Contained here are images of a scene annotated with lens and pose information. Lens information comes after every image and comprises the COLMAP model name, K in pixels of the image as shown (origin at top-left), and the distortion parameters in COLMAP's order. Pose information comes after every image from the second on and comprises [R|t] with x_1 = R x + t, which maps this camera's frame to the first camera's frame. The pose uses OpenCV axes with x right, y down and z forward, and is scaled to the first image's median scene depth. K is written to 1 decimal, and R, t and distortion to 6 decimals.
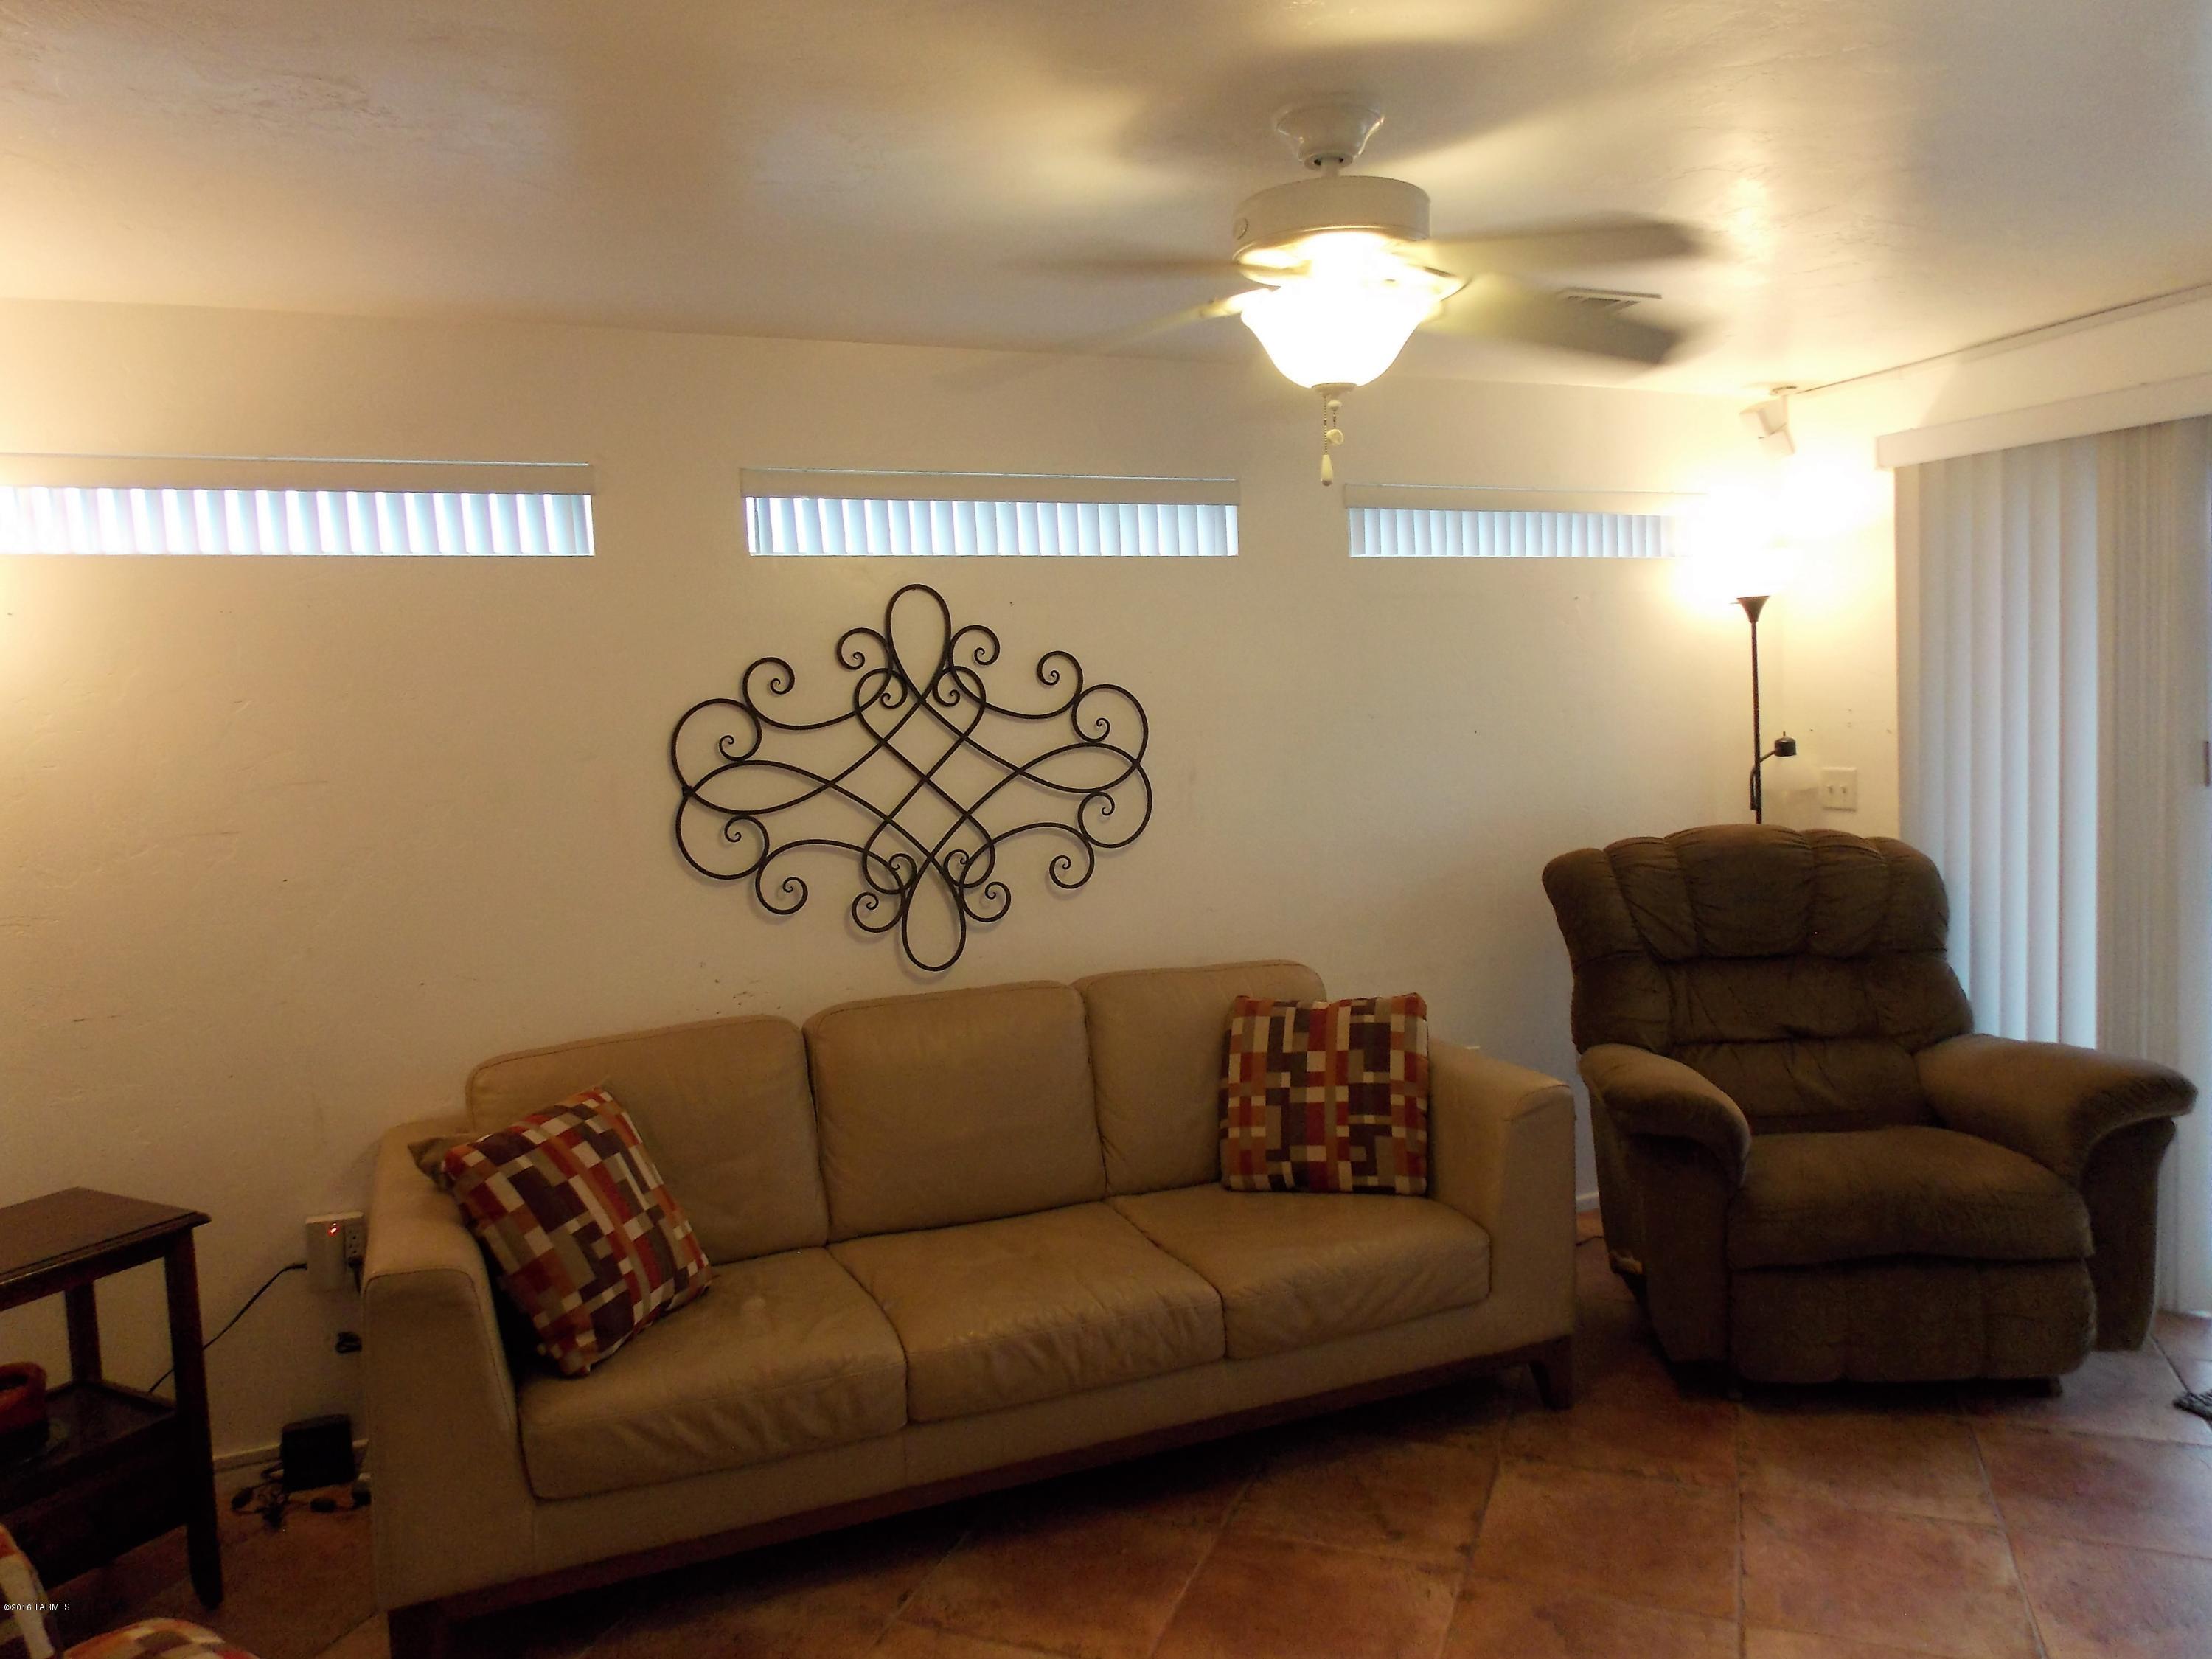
lens RADIAL K [[1527.3, 0, 1106.0], [0, 1527.3, 829.5], [0, 0, 1]] dist [-0.001665, -0.003096]
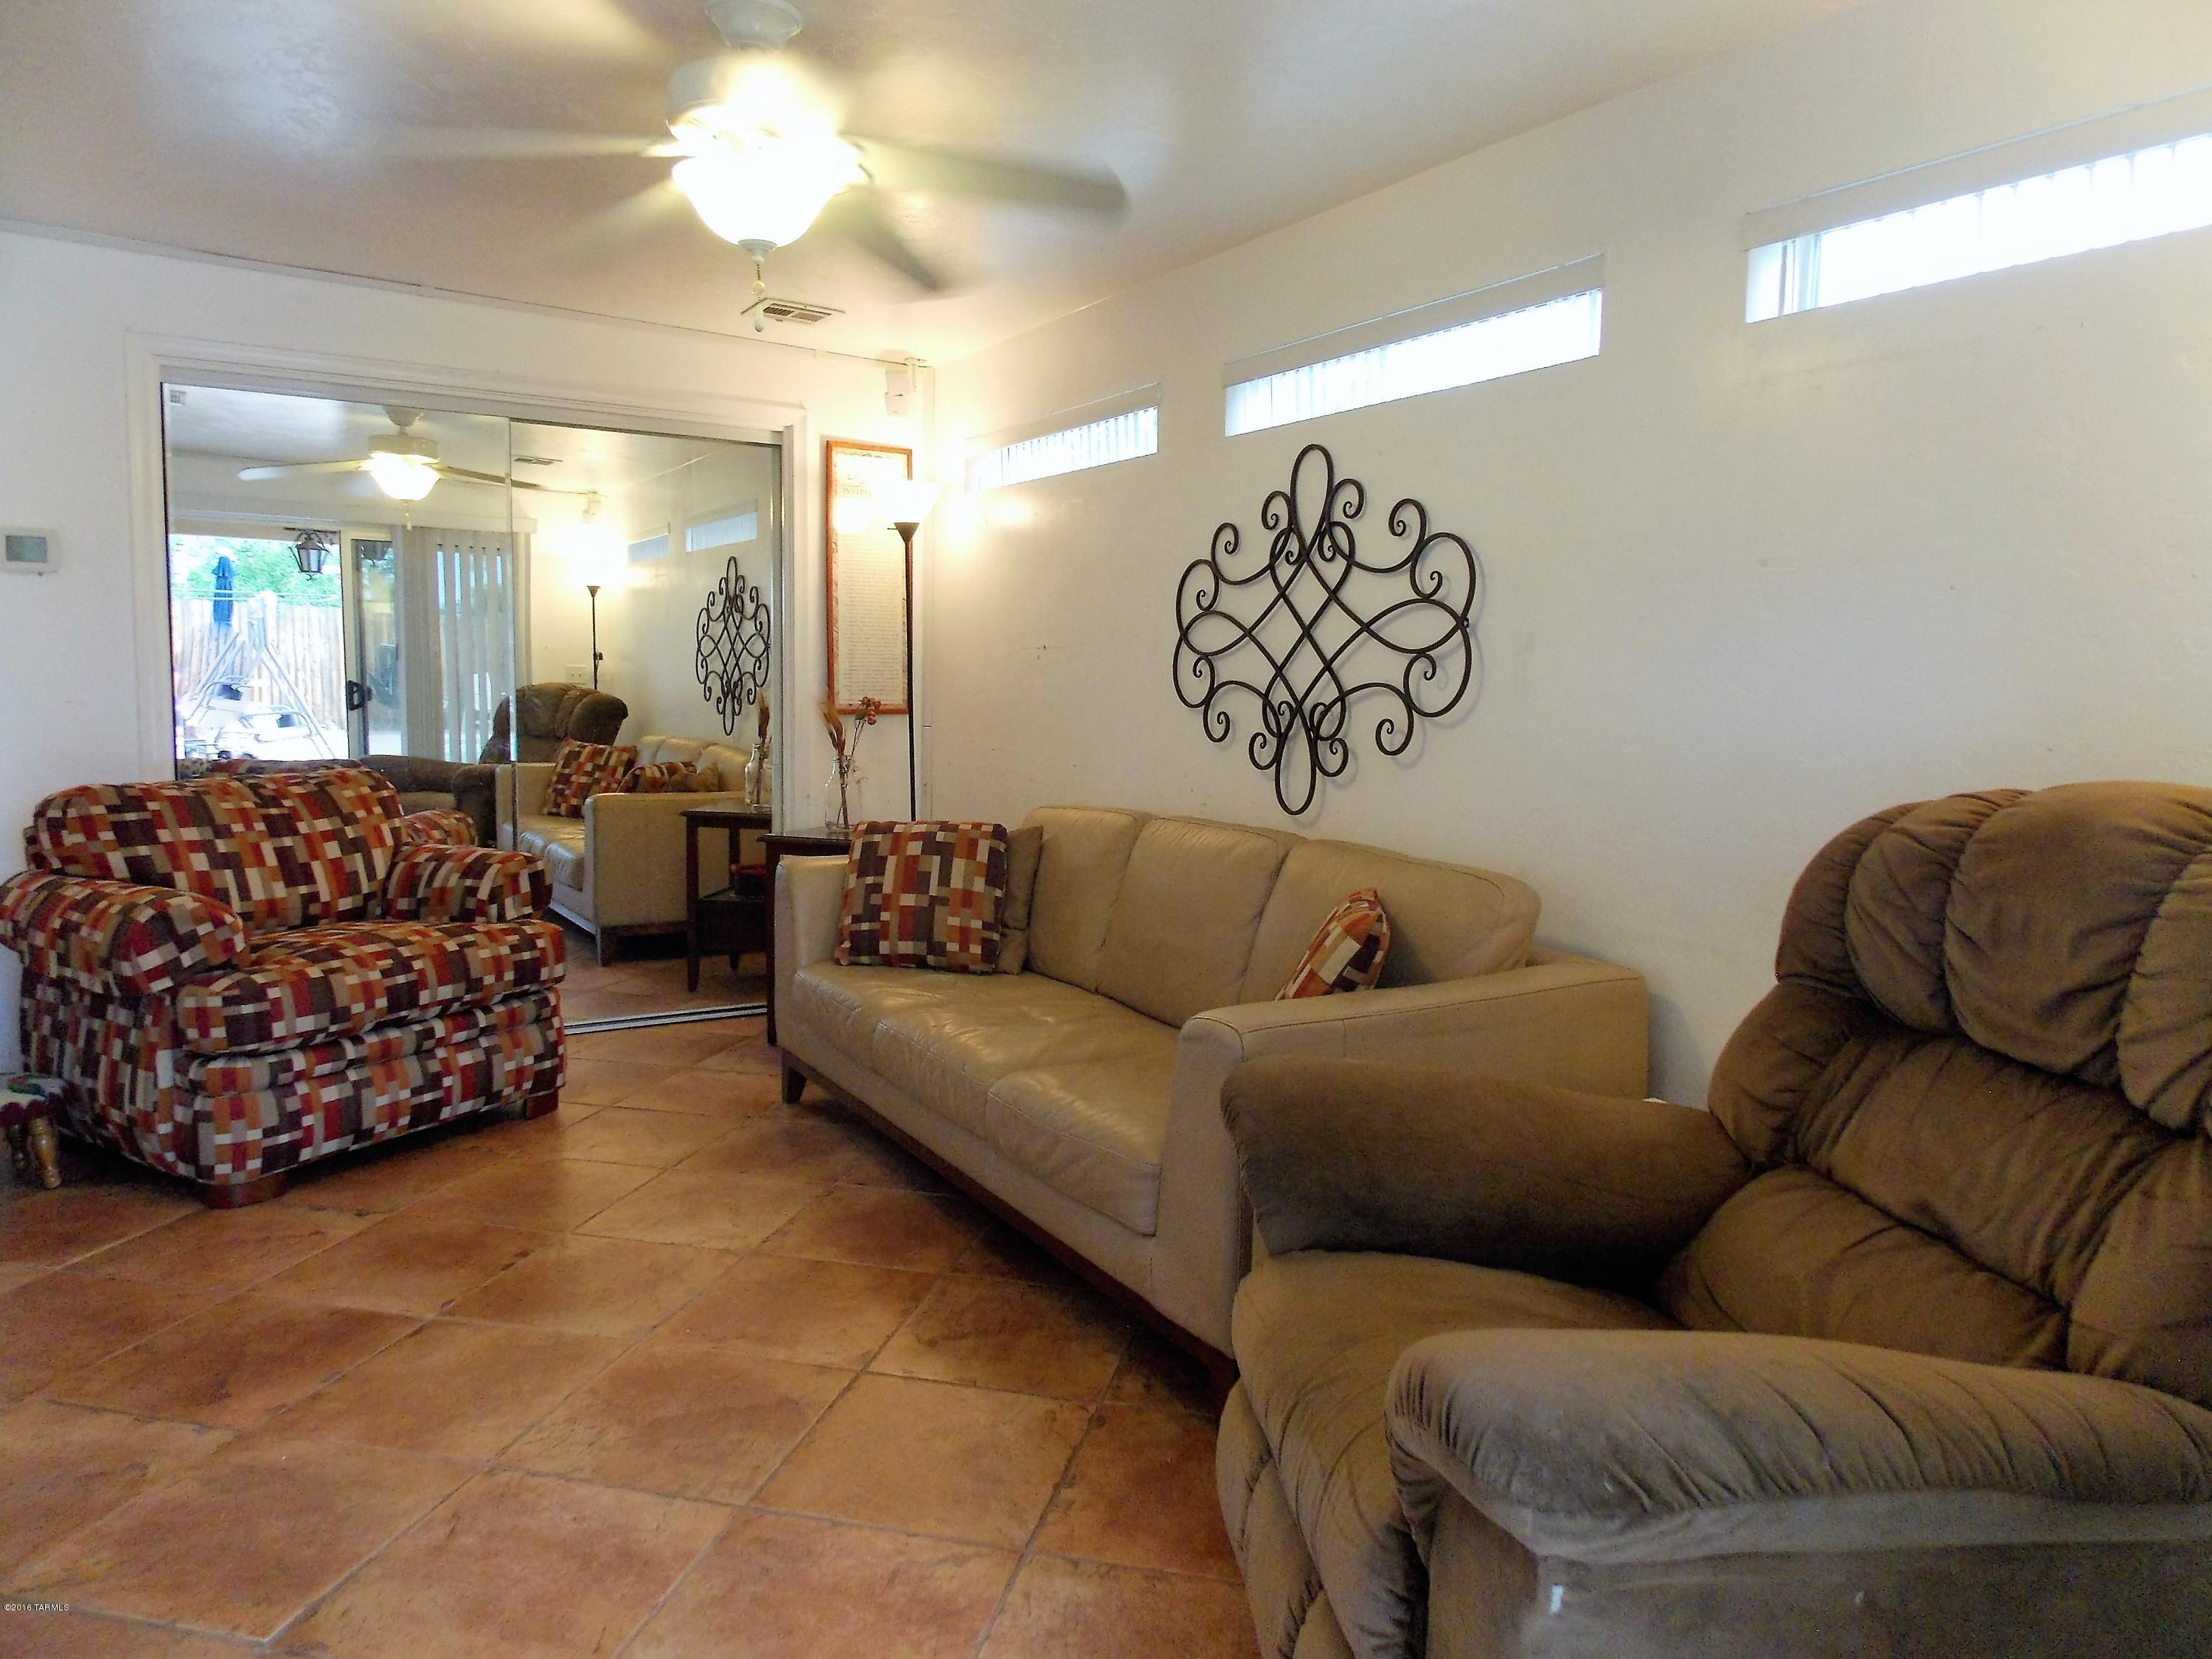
lens RADIAL K [[1505.5, 0, 1130.8], [0, 1505.5, 808.8], [0, 0, 1]] dist [-0.003009, -0.006195]
pose [[0.138919, 0.125362, -0.982337, 0.942035], [-0.099668, 0.988688, 0.112077, -0.017154], [0.985275, 0.082338, 0.149842, 0.771610]]
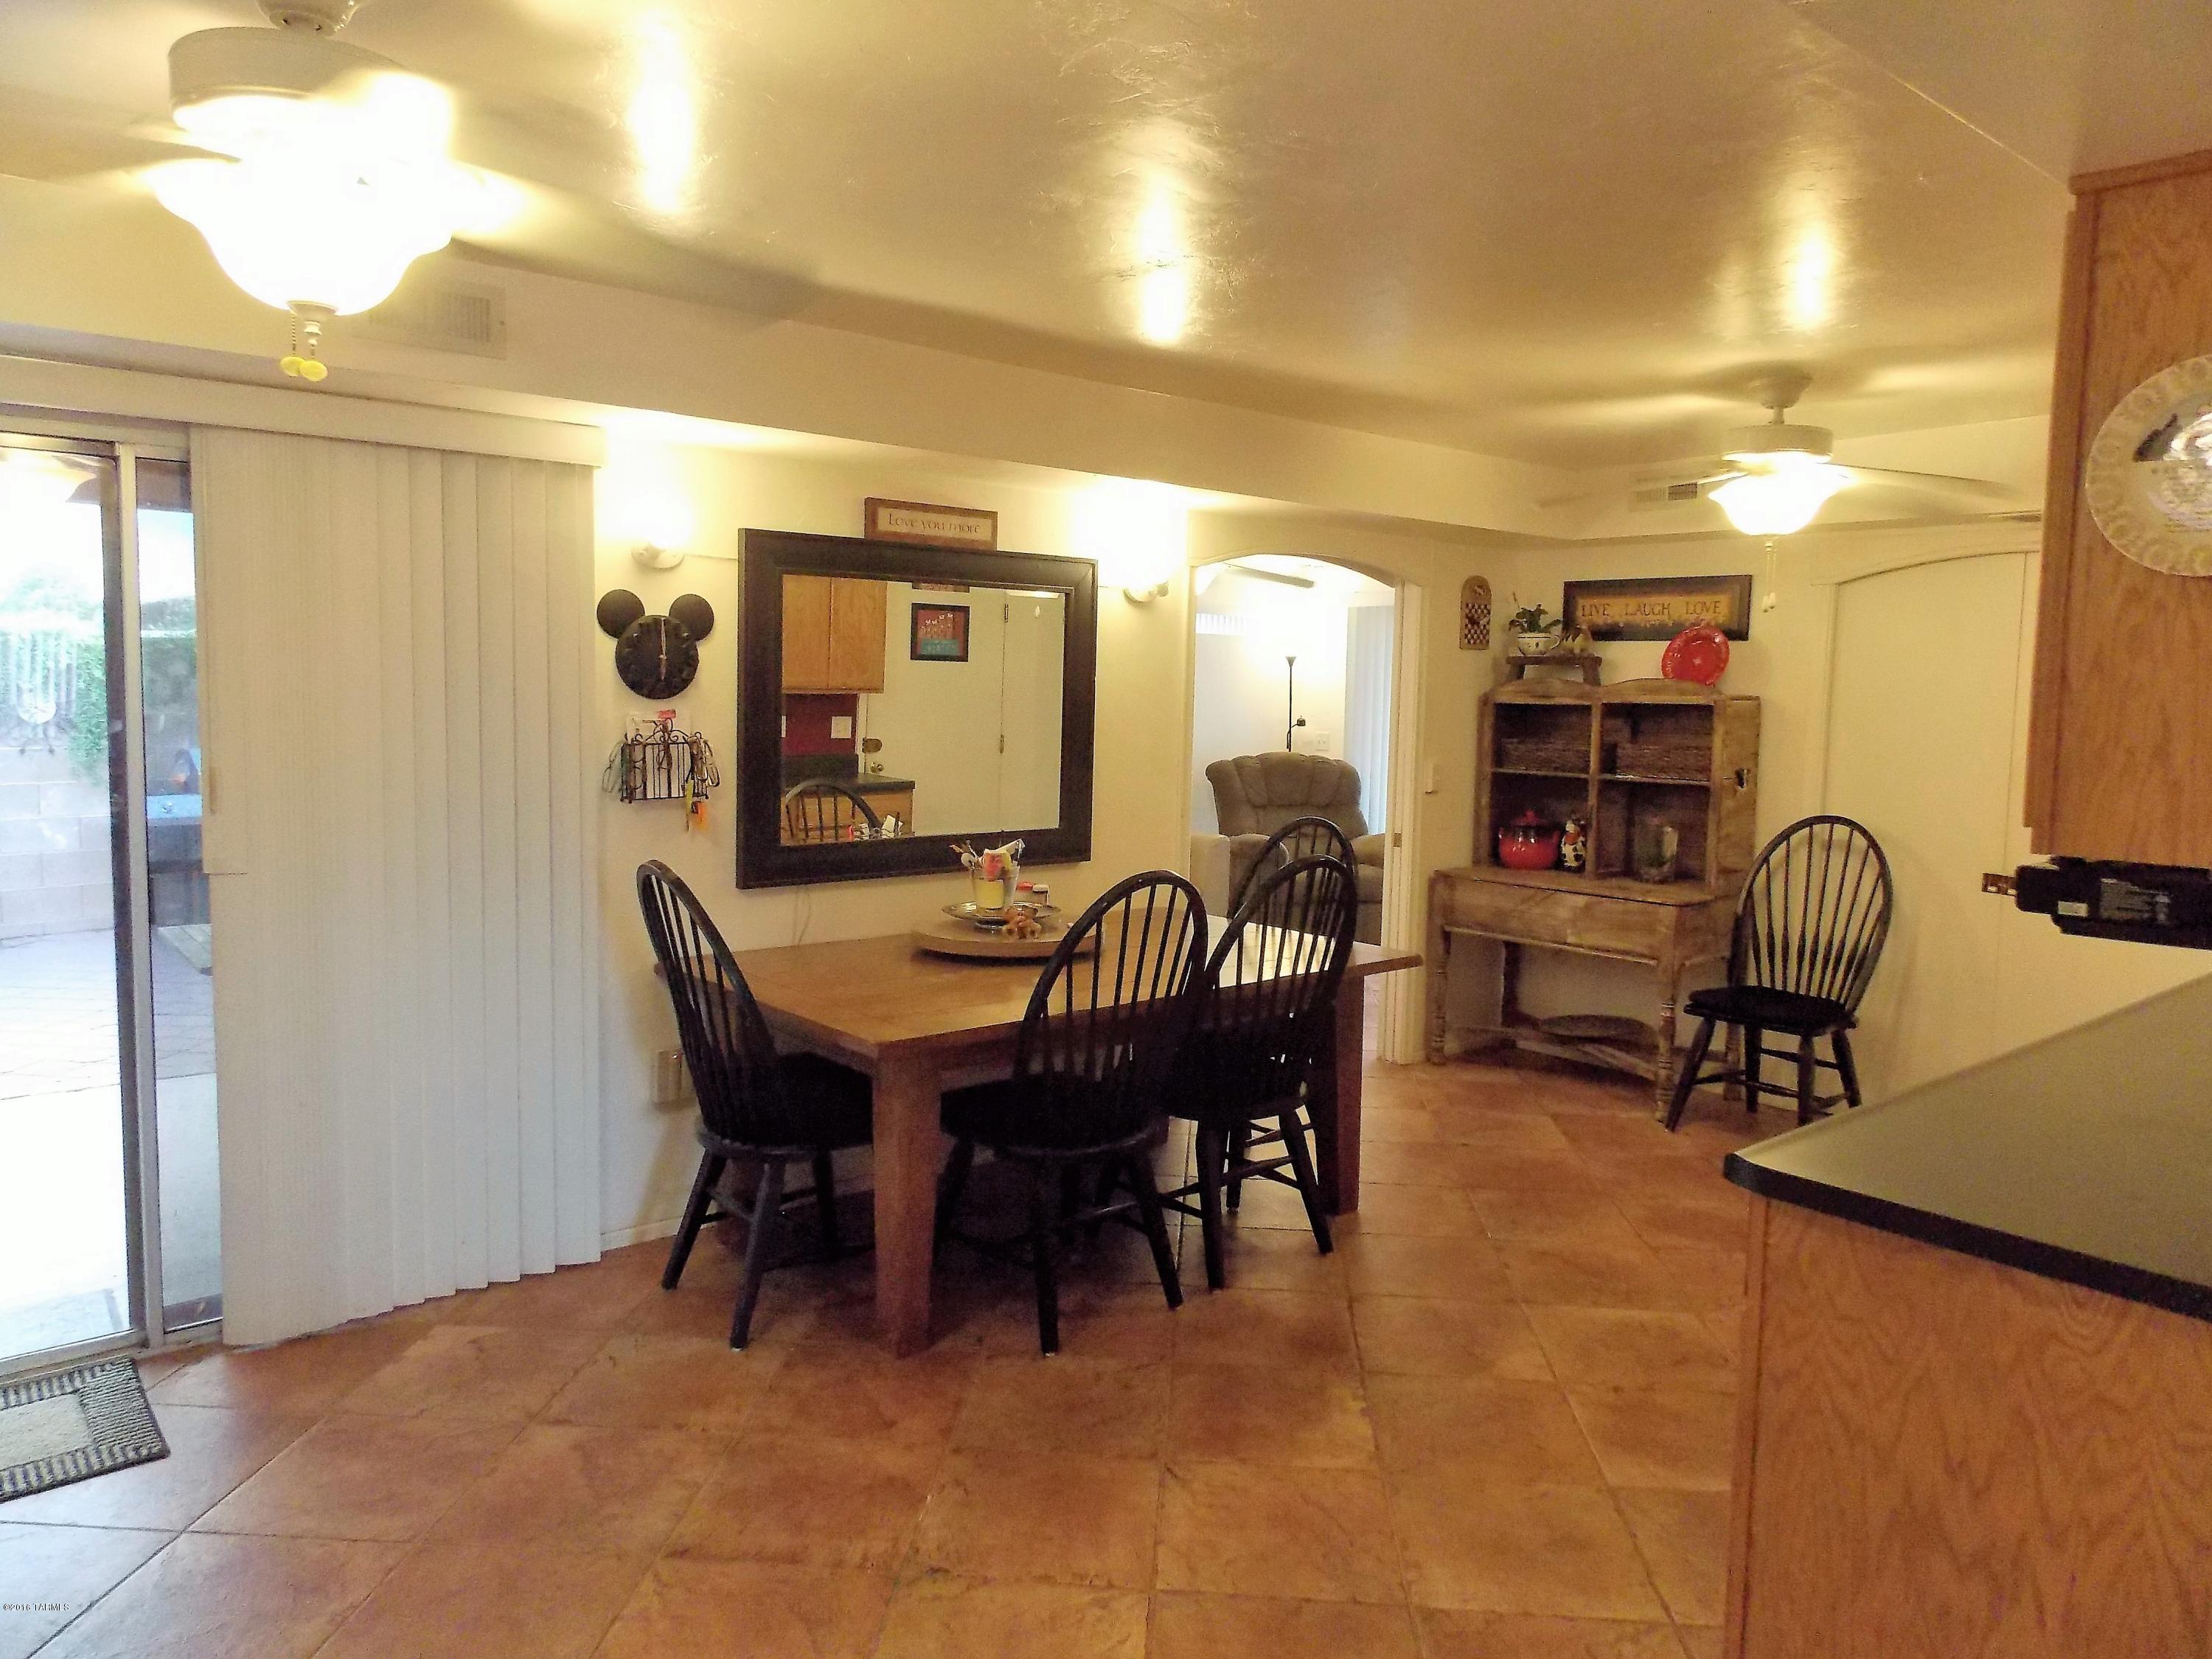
lens RADIAL K [[1505.5, 0, 1130.8], [0, 1505.5, 808.8], [0, 0, 1]] dist [-0.003009, -0.006195]
pose [[0.948038, 0.032762, 0.316465, -0.662694], [-0.032470, 0.999453, -0.006196, 0.127920], [-0.316495, -0.004401, 0.948584, -1.384193]]
